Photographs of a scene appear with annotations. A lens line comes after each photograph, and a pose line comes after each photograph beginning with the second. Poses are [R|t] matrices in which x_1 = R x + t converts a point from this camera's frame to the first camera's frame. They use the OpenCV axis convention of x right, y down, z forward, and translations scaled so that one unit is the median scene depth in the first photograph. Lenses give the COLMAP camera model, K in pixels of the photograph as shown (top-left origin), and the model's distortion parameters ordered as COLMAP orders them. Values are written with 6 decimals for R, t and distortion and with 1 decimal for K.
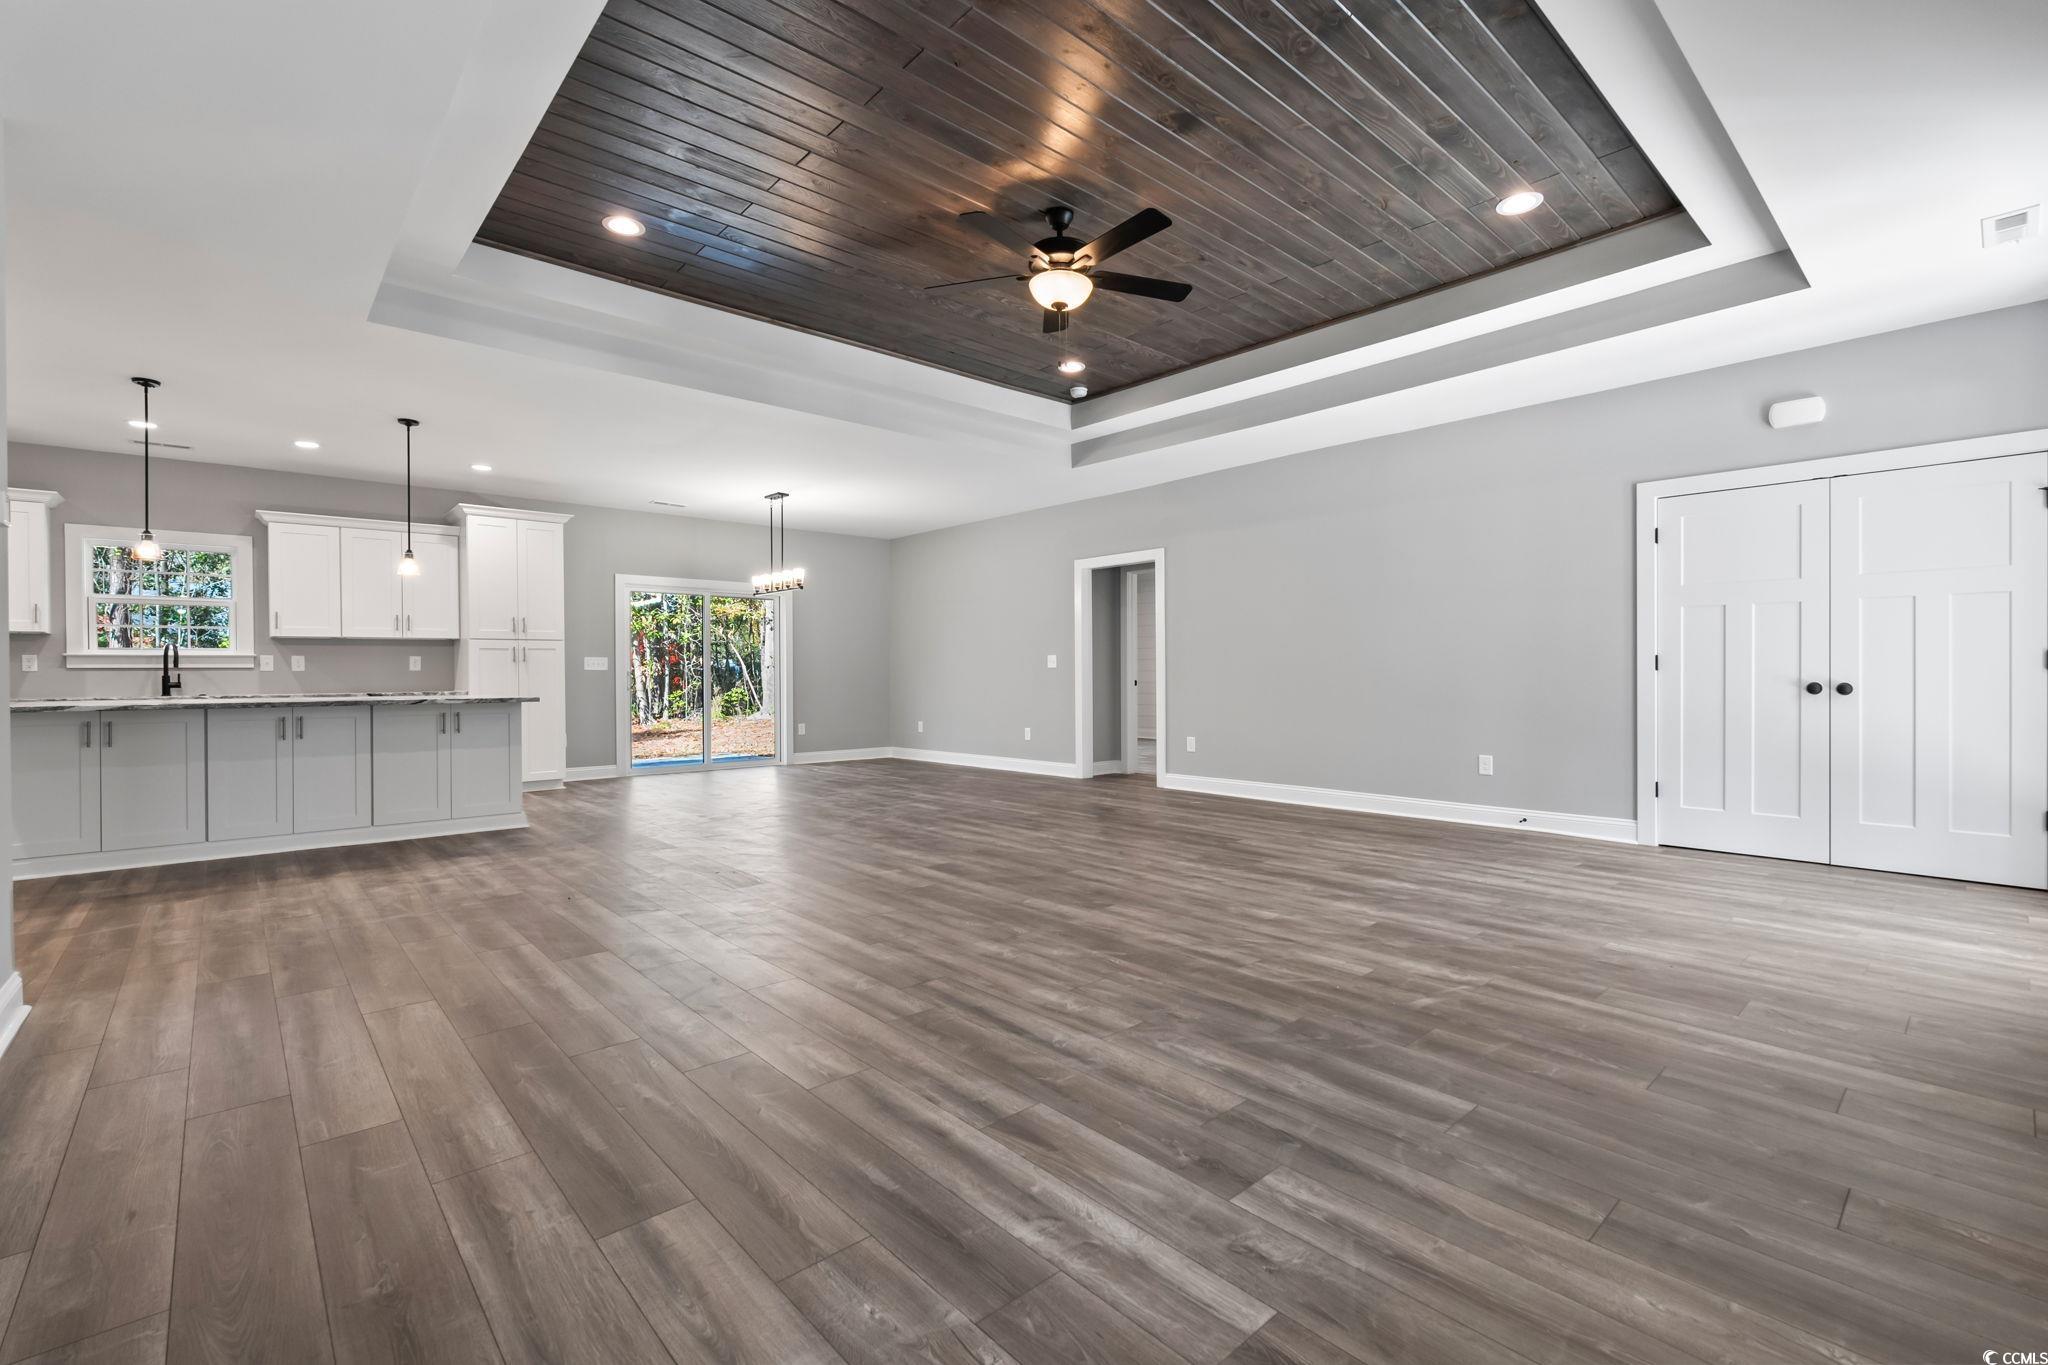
lens RADIAL K [[908.8, 0, 1033.2], [0, 908.8, 674.5], [0, 0, 1]] dist [-0.003839, -0.000462]
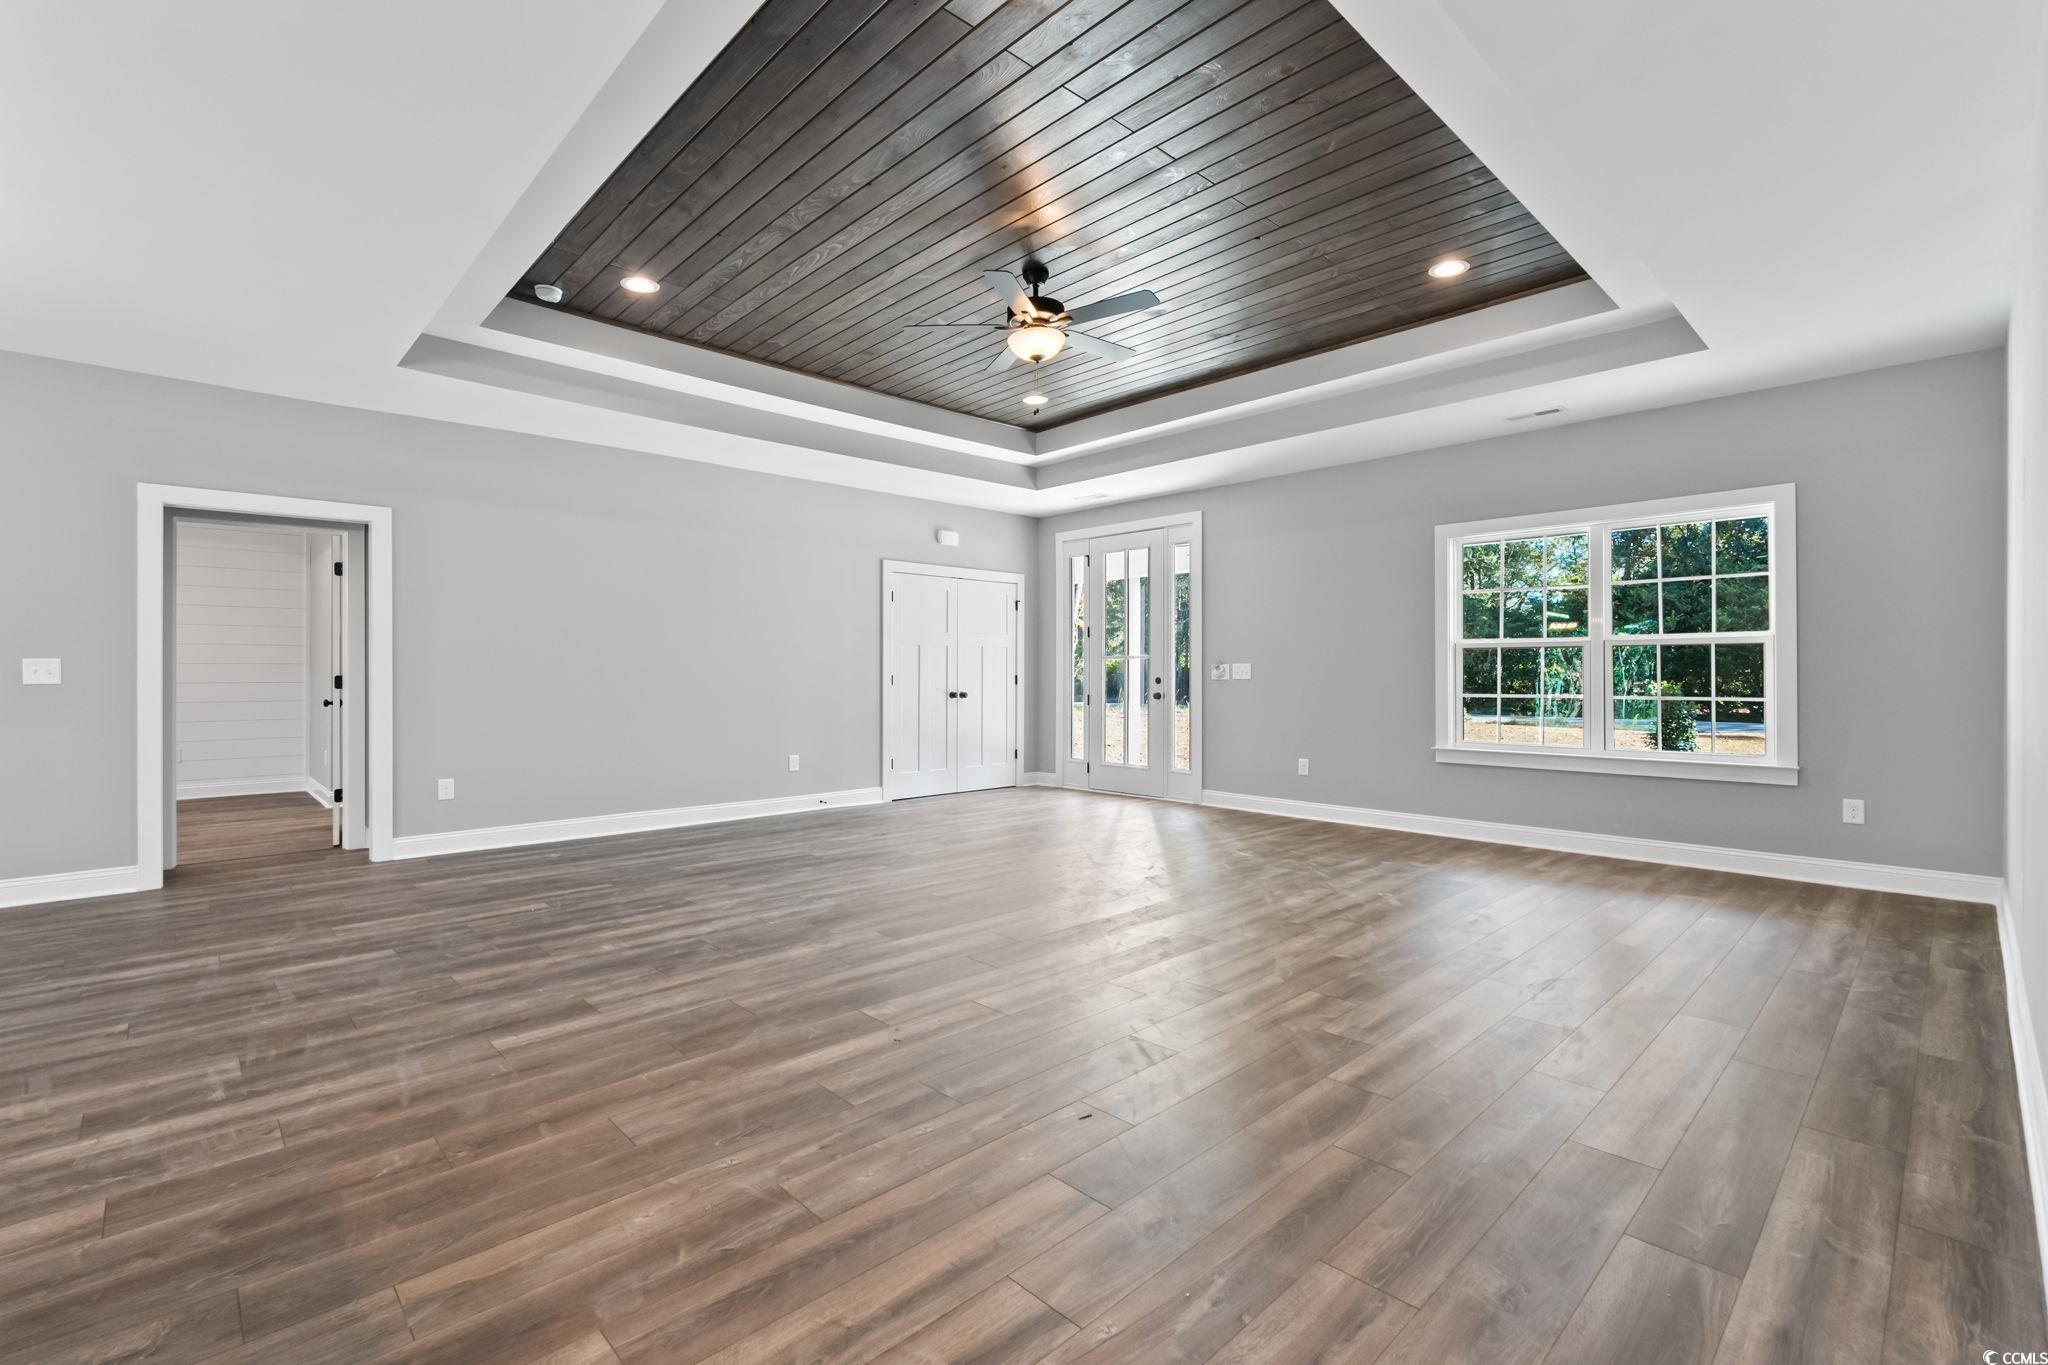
lens RADIAL K [[908.8, 0, 1028.6], [0, 908.8, 666.4], [0, 0, 1]] dist [-0.003839, -0.000462]
pose [[-0.038717, 0.014701, 0.999142, -0.690608], [0.003451, 0.999888, -0.014578, -0.011185], [-0.999244, 0.002884, -0.038764, 0.686451]]
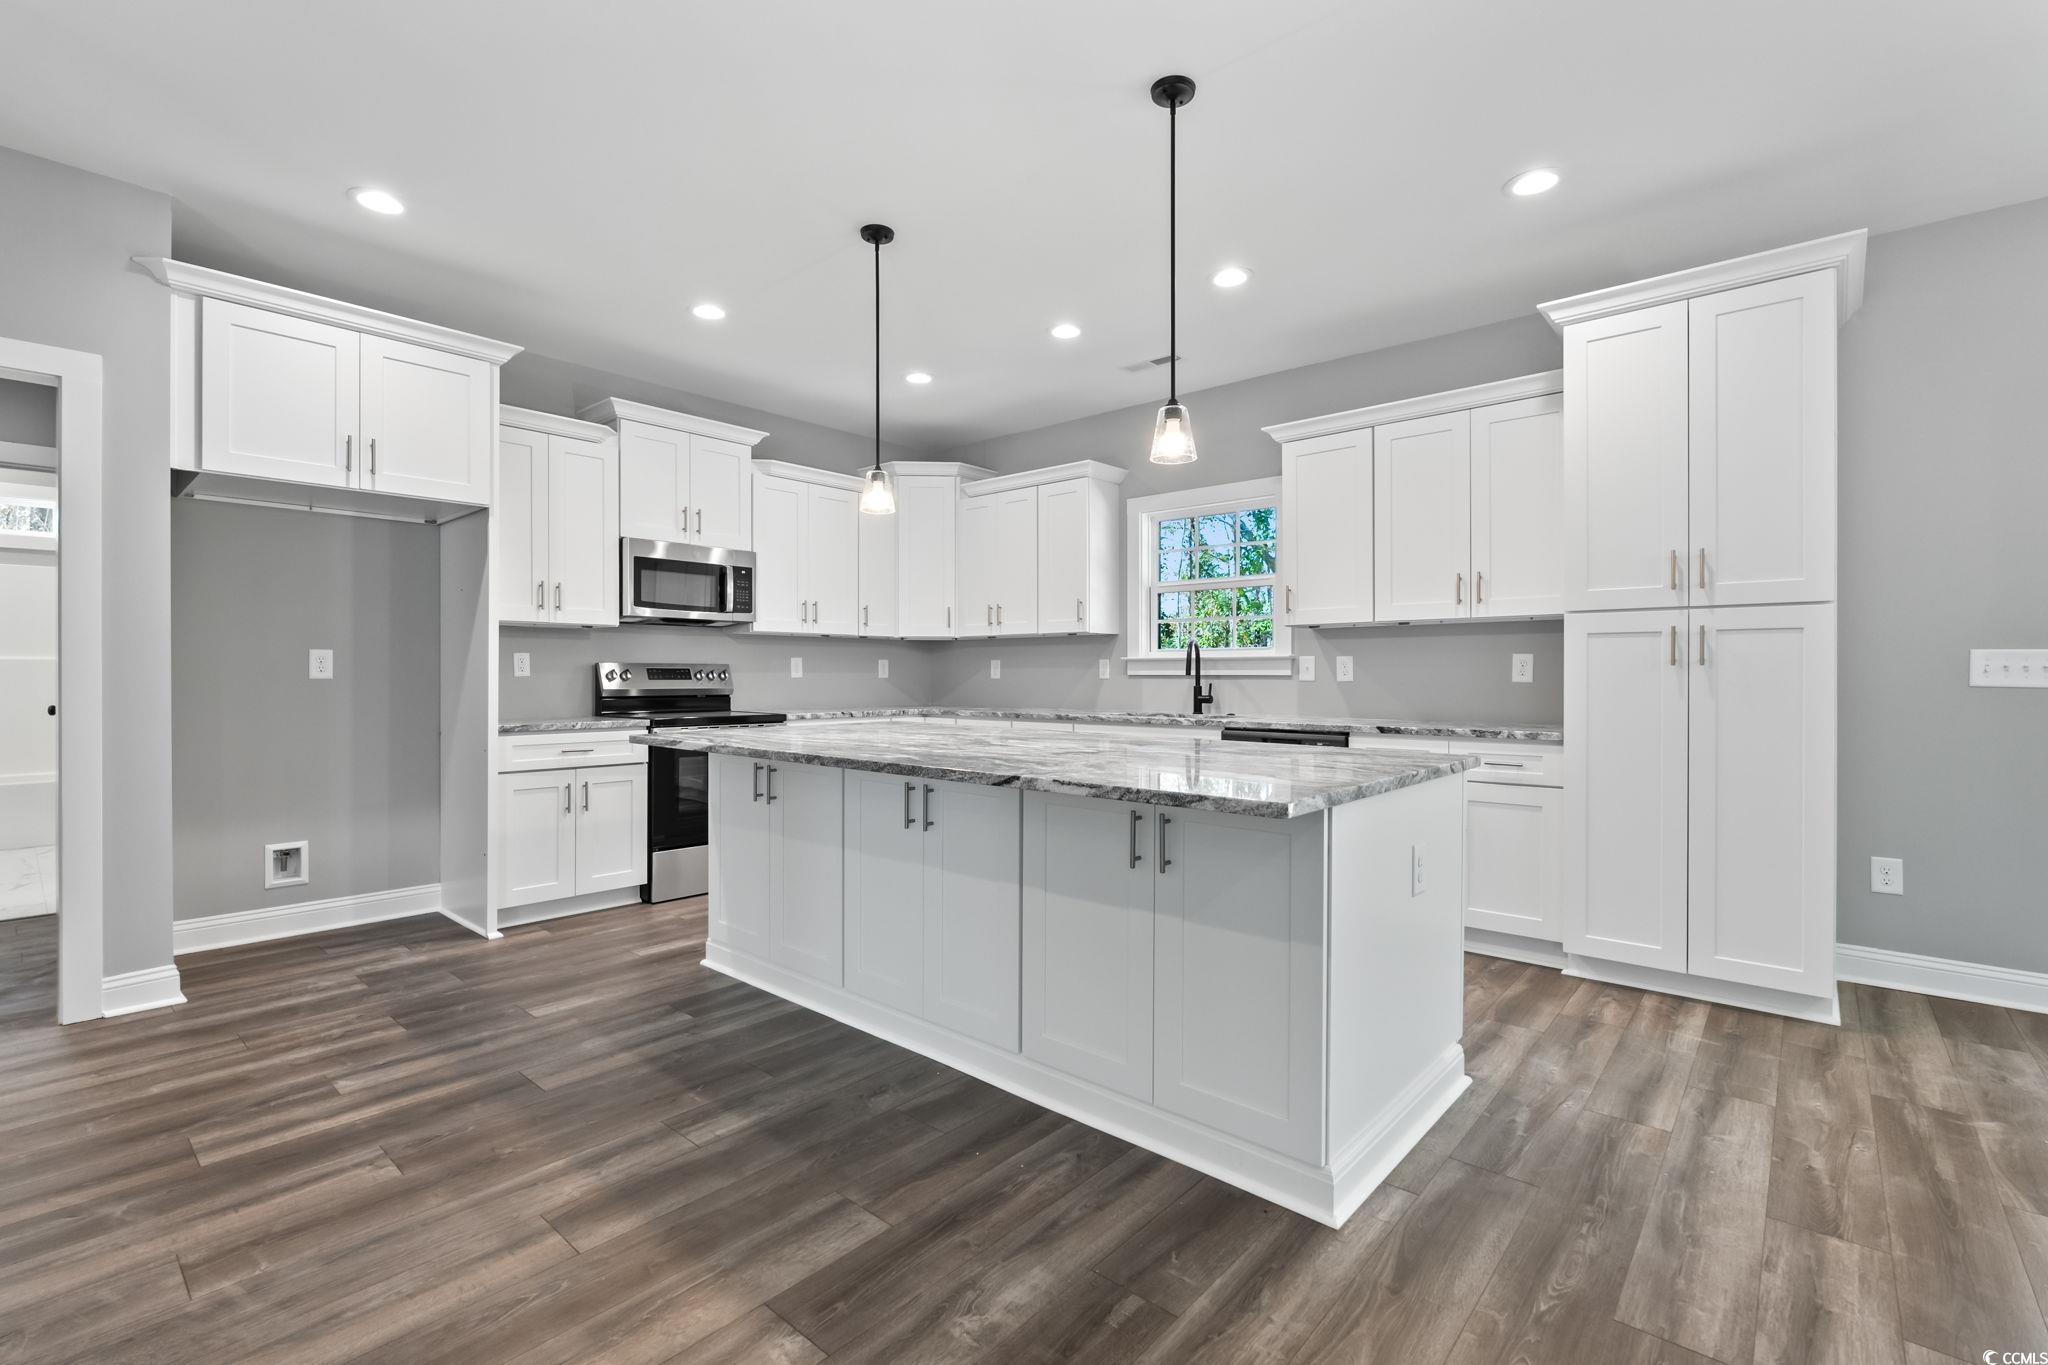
lens RADIAL K [[908.8, 0, 1025.1], [0, 908.8, 673.7], [0, 0, 1]] dist [-0.003839, -0.000462]
pose [[0.117642, 0.008243, -0.993022, -0.262995], [-0.004040, 0.999961, 0.007822, -0.014779], [0.993048, 0.003092, 0.117671, 0.825302]]
